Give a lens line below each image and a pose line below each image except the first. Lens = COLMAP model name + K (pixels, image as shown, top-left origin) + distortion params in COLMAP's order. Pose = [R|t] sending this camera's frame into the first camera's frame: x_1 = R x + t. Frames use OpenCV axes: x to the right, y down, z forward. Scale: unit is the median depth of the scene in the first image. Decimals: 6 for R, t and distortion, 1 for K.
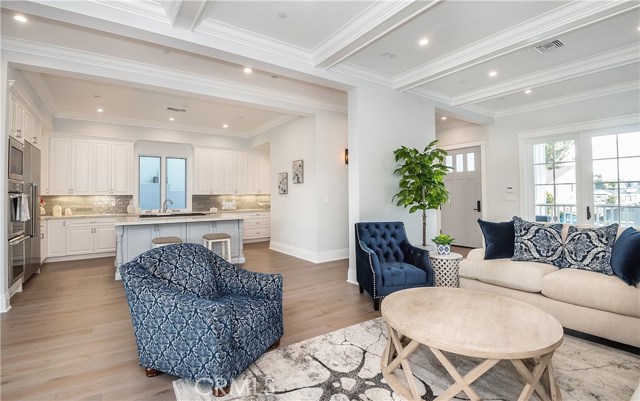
lens RADIAL K [[303.5, 0, 319.7], [0, 303.5, 197.4], [0, 0, 1]] dist [-0.003013, -0.000217]
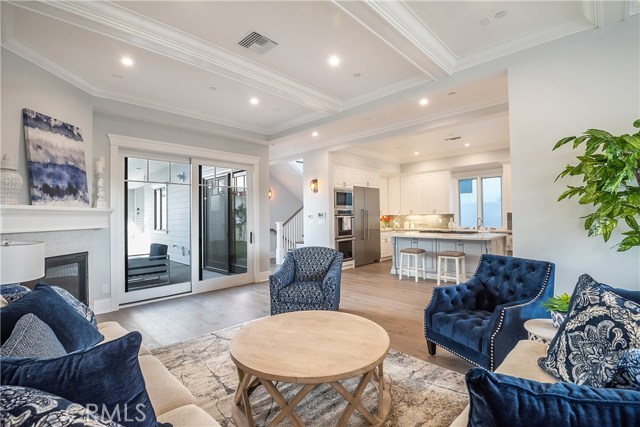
lens RADIAL K [[299.8, 0, 319.8], [0, 299.8, 214.4], [0, 0, 1]] dist [0.004969, -0.000301]
pose [[0.180626, -0.001571, -0.983551, 0.643007], [0.010625, 0.999943, 0.000354, -0.016314], [0.983494, -0.010514, 0.180632, 0.368859]]
